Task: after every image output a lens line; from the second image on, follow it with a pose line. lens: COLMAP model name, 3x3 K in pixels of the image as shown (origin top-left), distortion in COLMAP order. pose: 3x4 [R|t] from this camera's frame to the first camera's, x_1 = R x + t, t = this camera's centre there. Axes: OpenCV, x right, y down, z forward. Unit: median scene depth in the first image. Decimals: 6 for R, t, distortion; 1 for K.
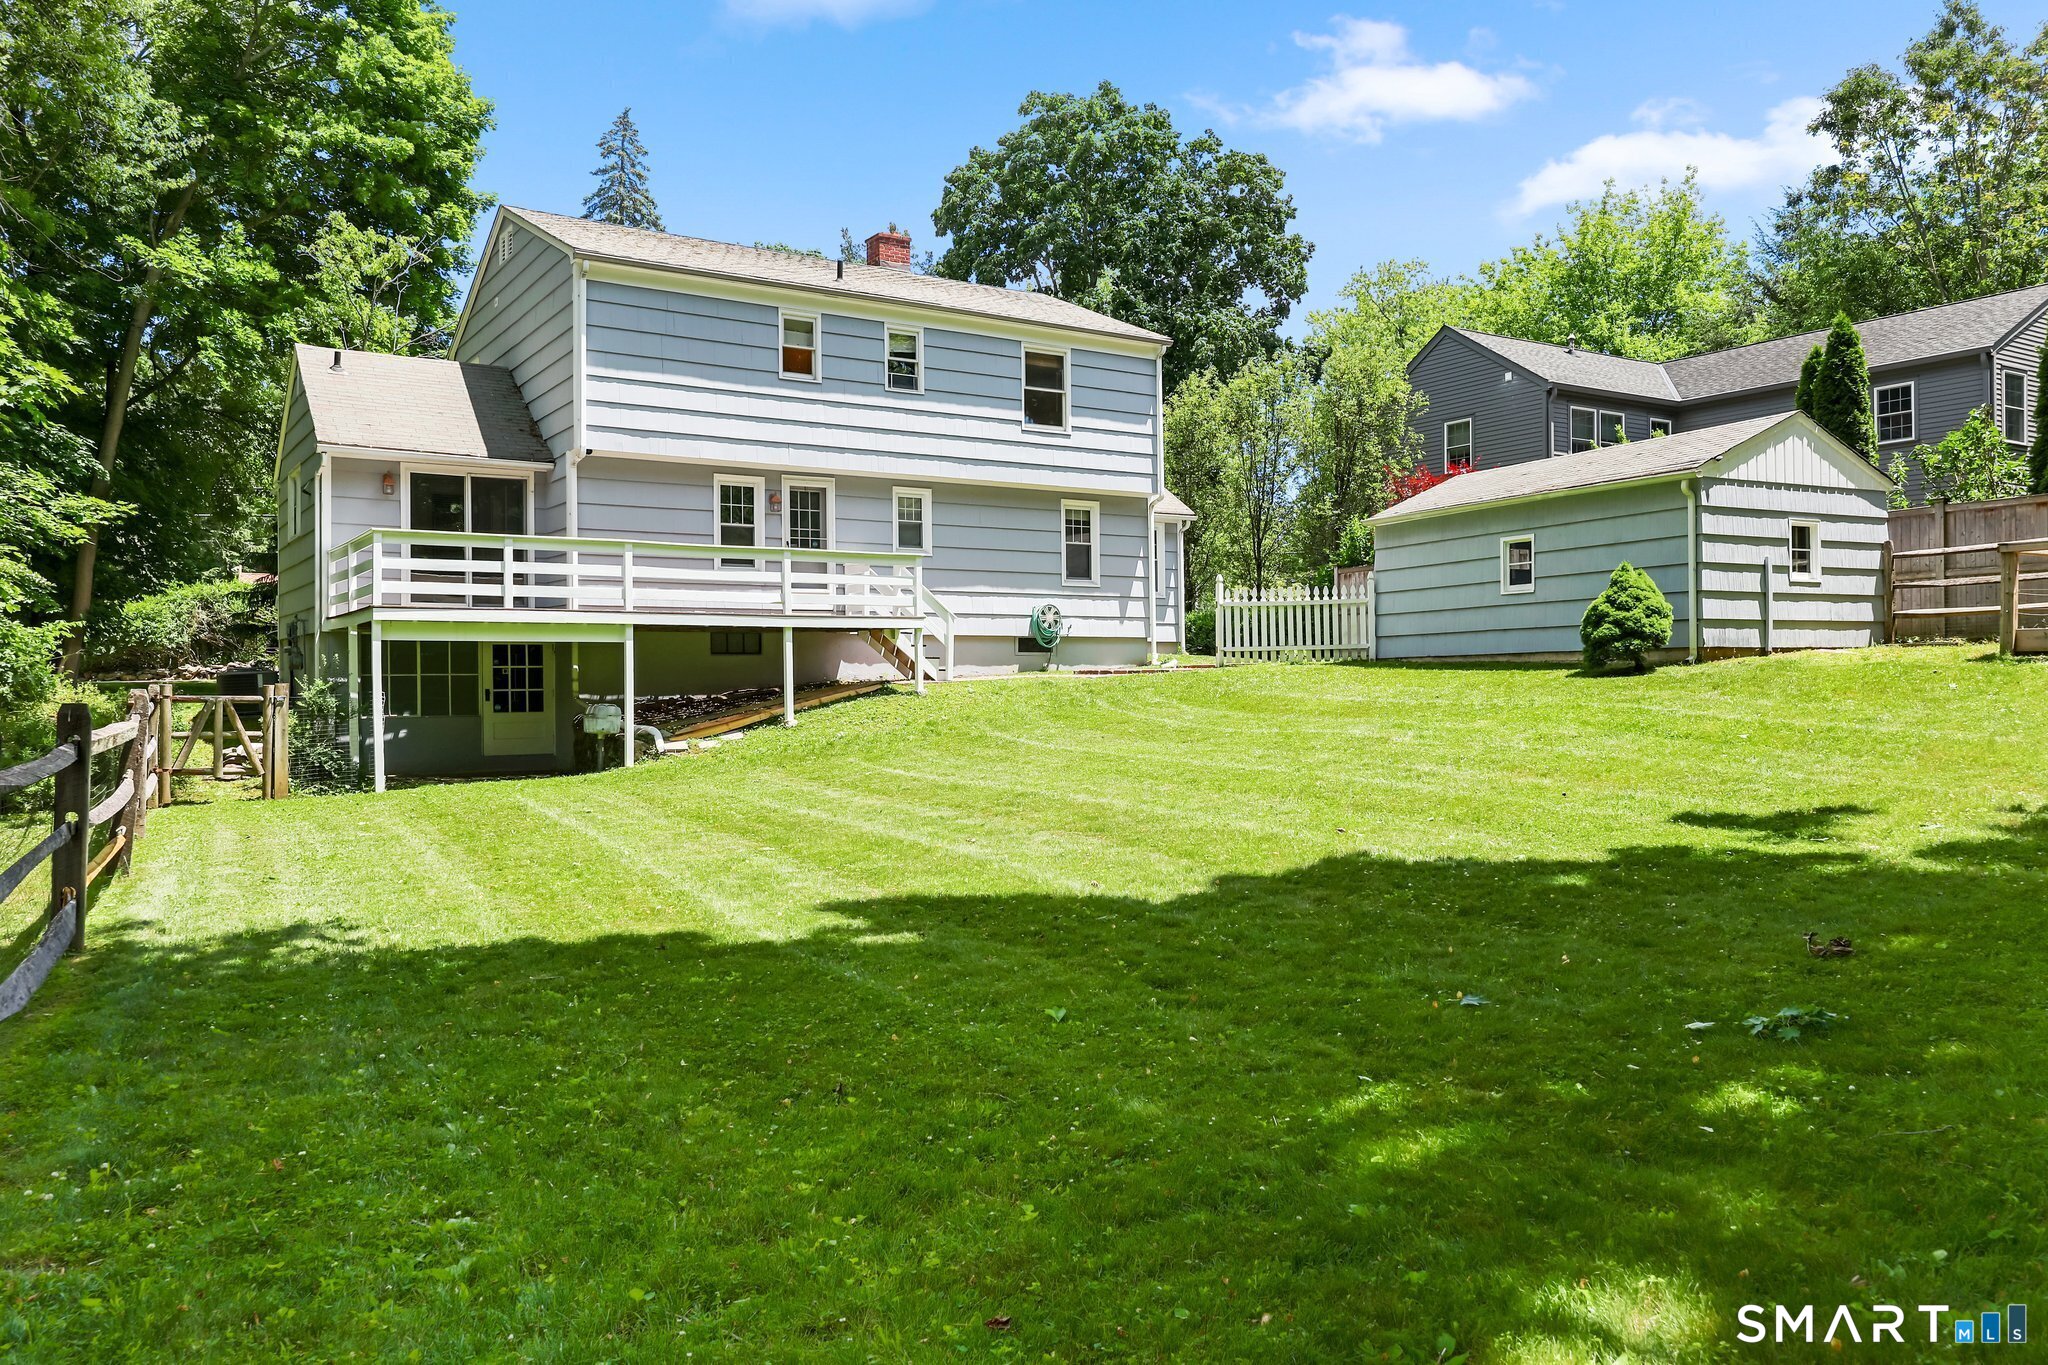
lens RADIAL K [[1485.3, 0, 1025.6], [0, 1485.3, 686.9], [0, 0, 1]] dist [0.002477, 0.003274]
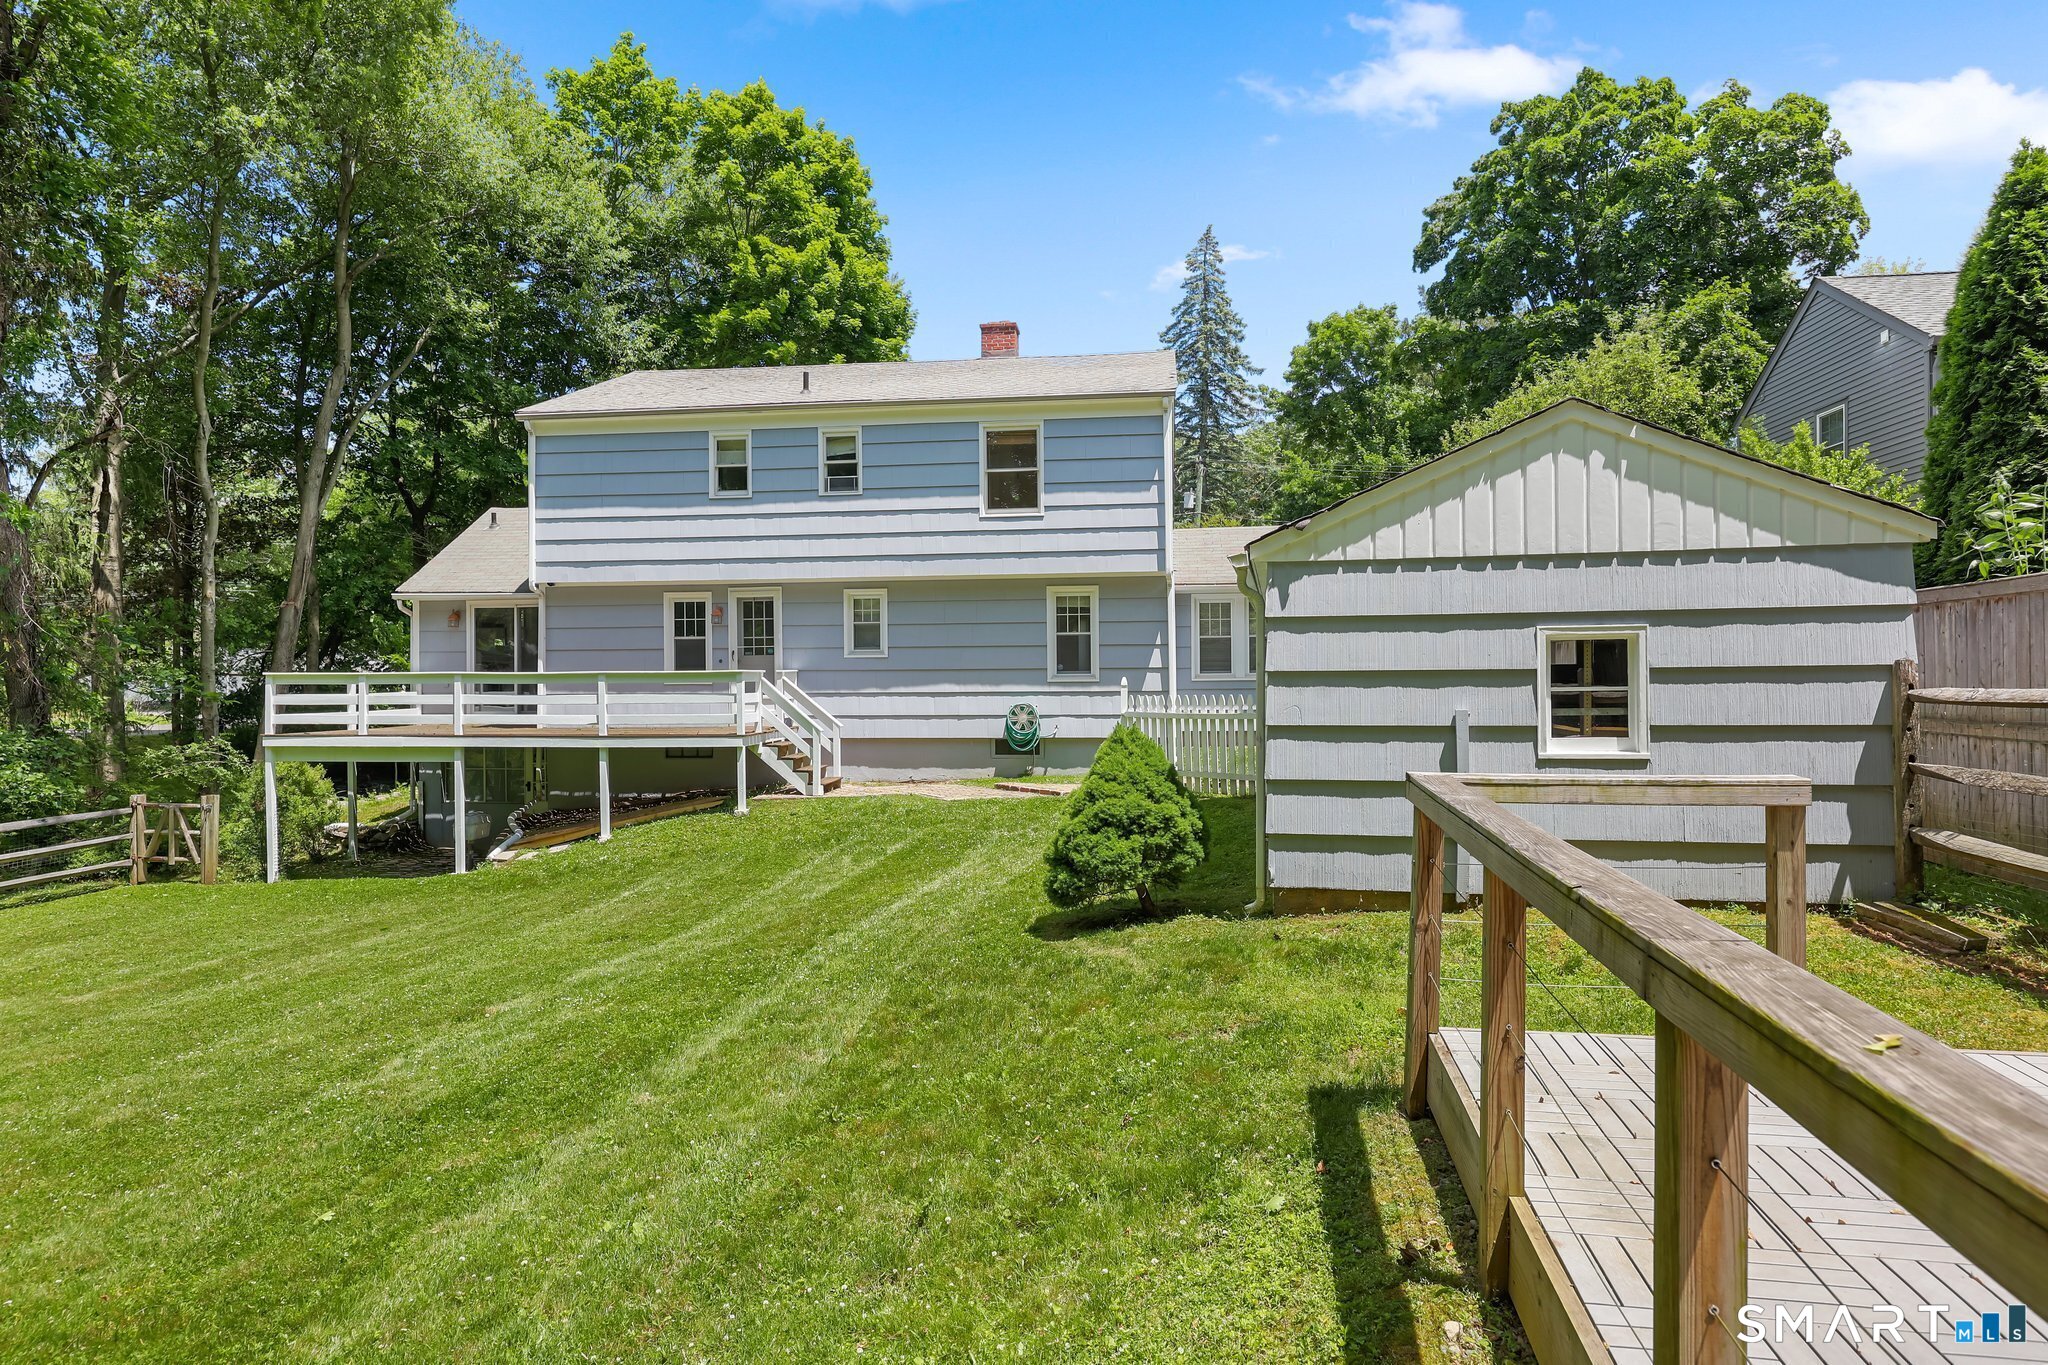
lens RADIAL K [[1150.4, 0, 1030.6], [0, 1150.4, 685.0], [0, 0, 1]] dist [0.005068, -0.001643]
pose [[0.768755, 0.006614, -0.639509, 0.526672], [-0.000801, 0.999956, 0.009379, -0.082508], [0.639543, -0.006698, 0.768726, 0.512635]]
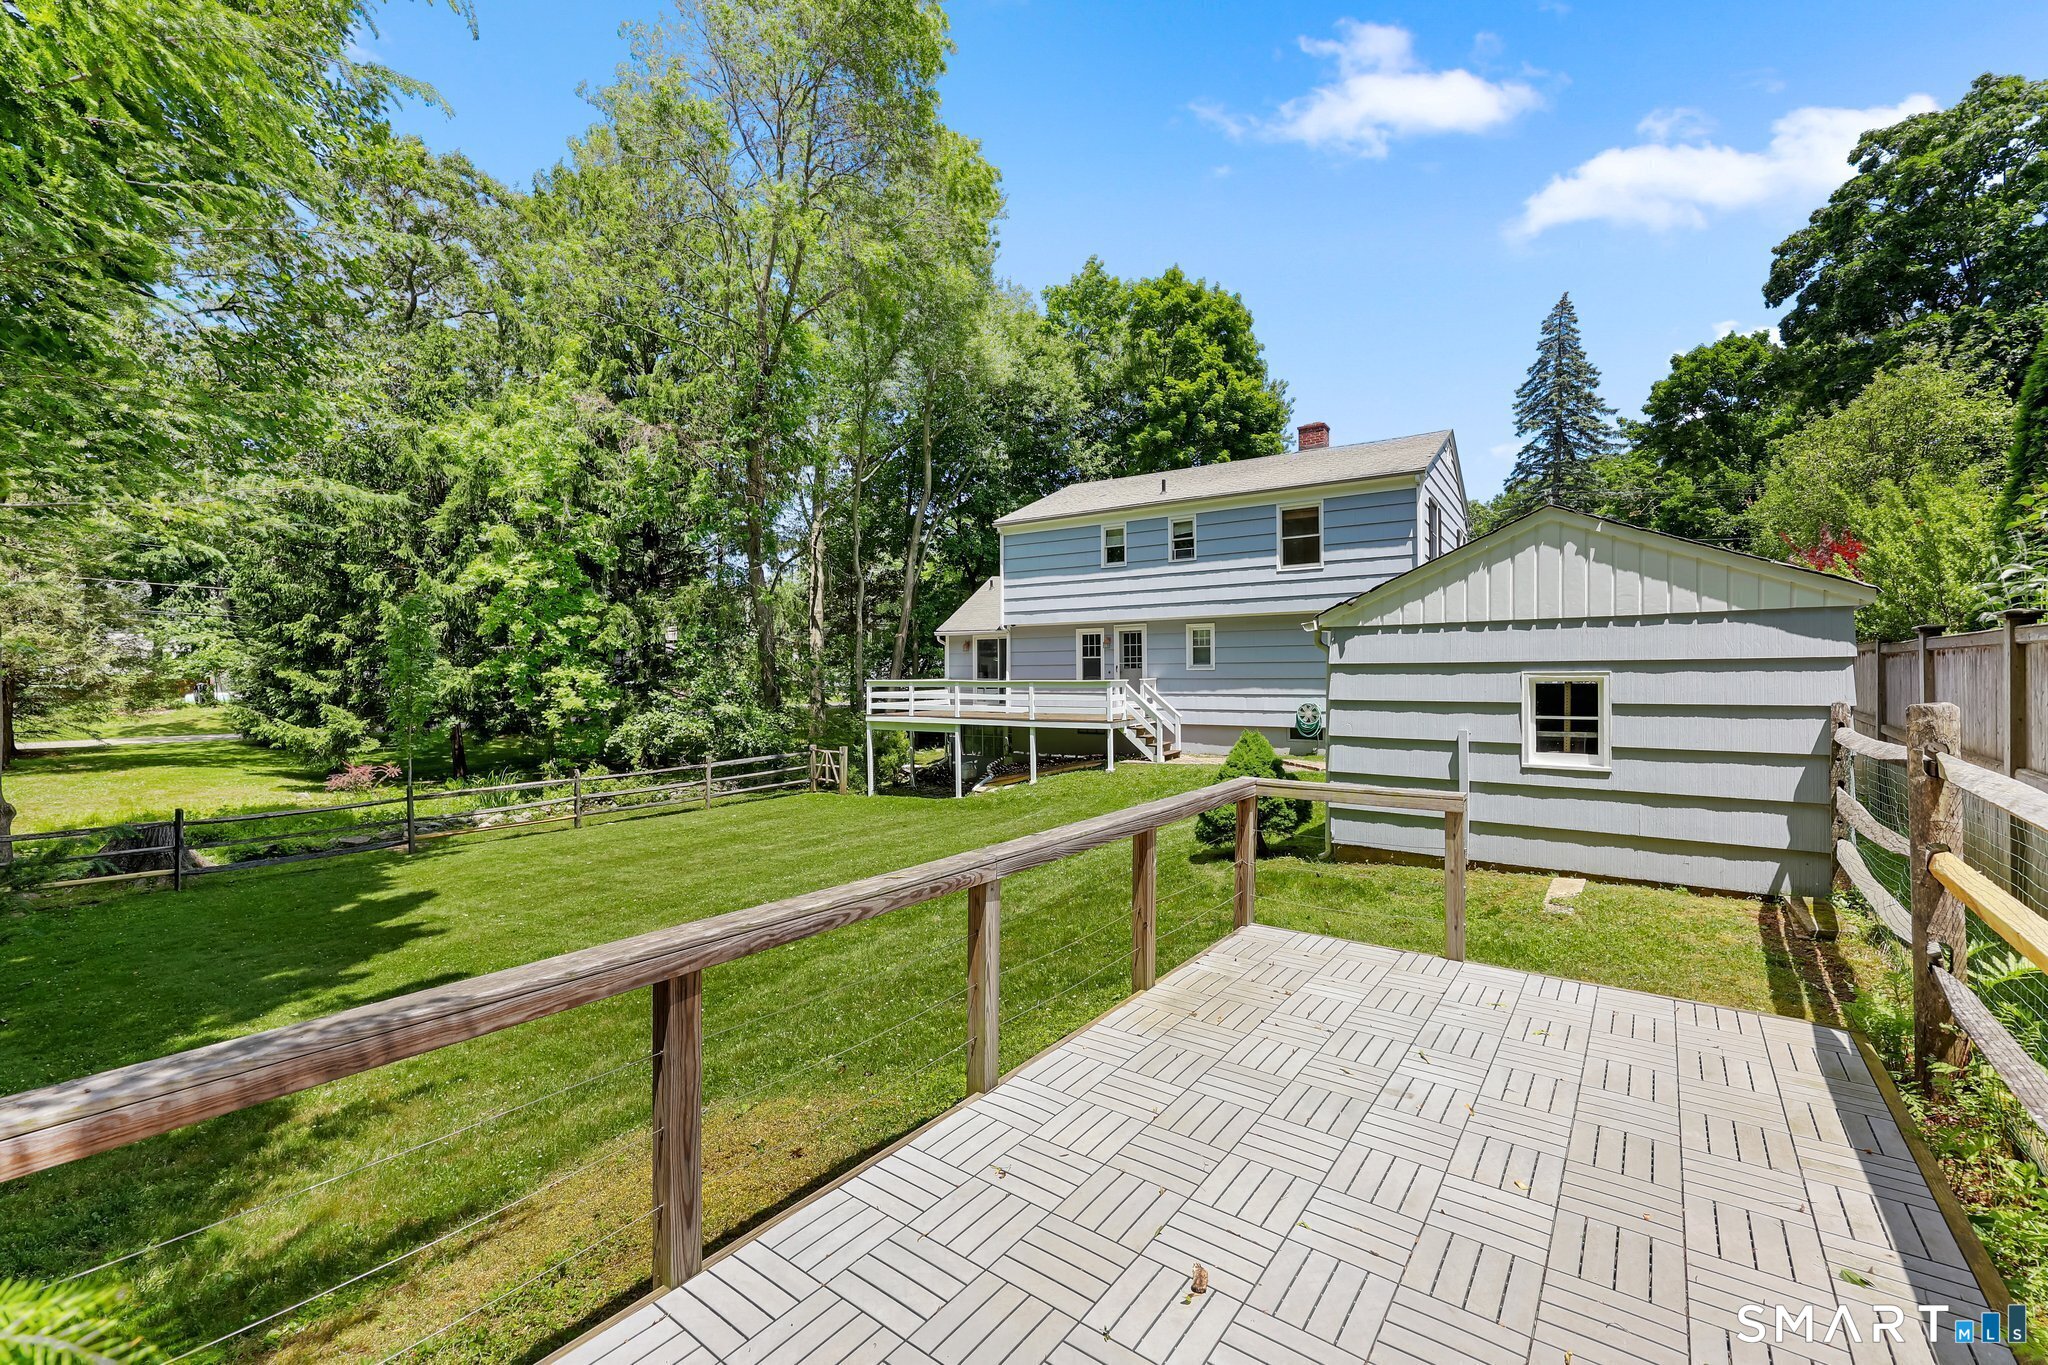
lens RADIAL K [[840.7, 0, 1026.0], [0, 840.7, 685.4], [0, 0, 1]] dist [-0.001313, -0.000212]
pose [[0.402382, 0.019098, -0.915273, 0.646541], [0.002132, 0.999760, 0.021798, -0.097705], [0.915469, -0.010723, 0.402245, 0.543558]]
